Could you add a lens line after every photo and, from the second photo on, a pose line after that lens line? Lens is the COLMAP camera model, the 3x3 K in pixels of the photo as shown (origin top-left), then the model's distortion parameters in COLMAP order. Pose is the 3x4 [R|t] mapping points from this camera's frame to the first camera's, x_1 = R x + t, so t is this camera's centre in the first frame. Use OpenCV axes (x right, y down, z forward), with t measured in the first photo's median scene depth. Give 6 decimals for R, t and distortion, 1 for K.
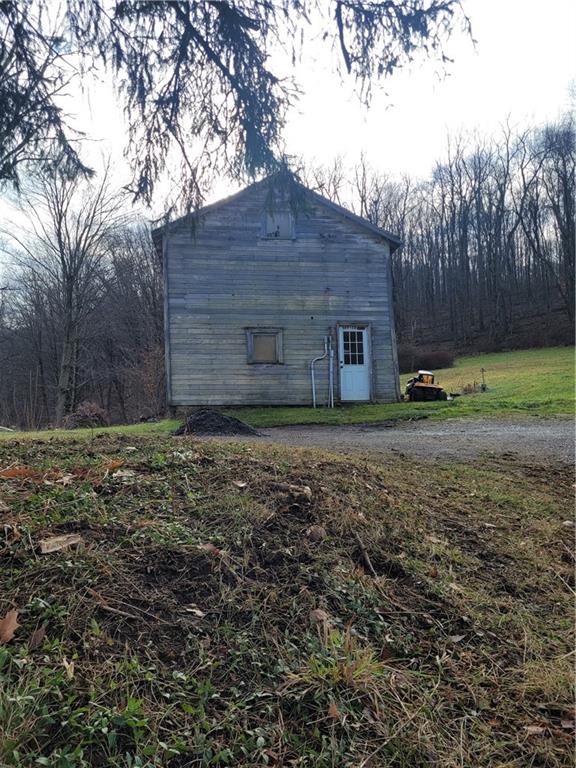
lens RADIAL K [[584.5, 0, 288.0], [0, 584.5, 384.0], [0, 0, 1]] dist [0.009306, 0.004079]
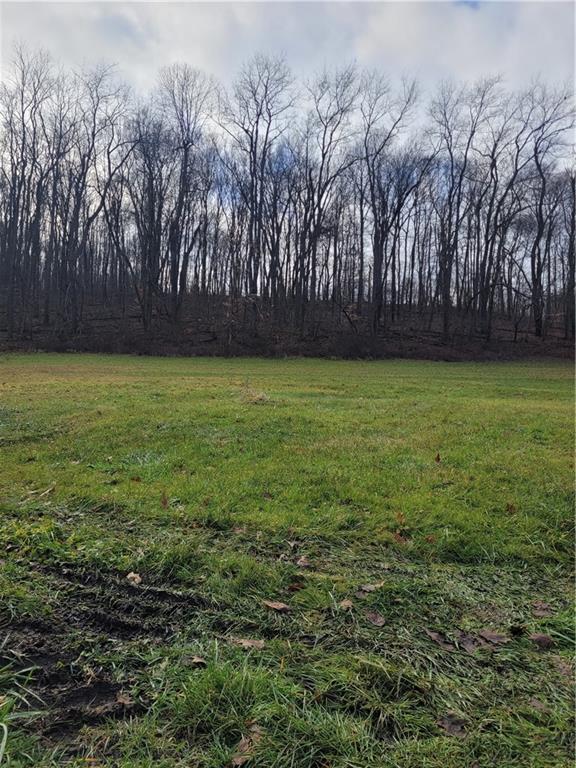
lens RADIAL K [[584.5, 0, 288.0], [0, 584.5, 384.0], [0, 0, 1]] dist [0.009306, 0.004079]
pose [[0.756865, 0.085198, 0.647994, 0.061582], [-0.078714, 0.996133, -0.039033, -0.003349], [-0.648813, -0.021464, 0.760645, 0.147467]]
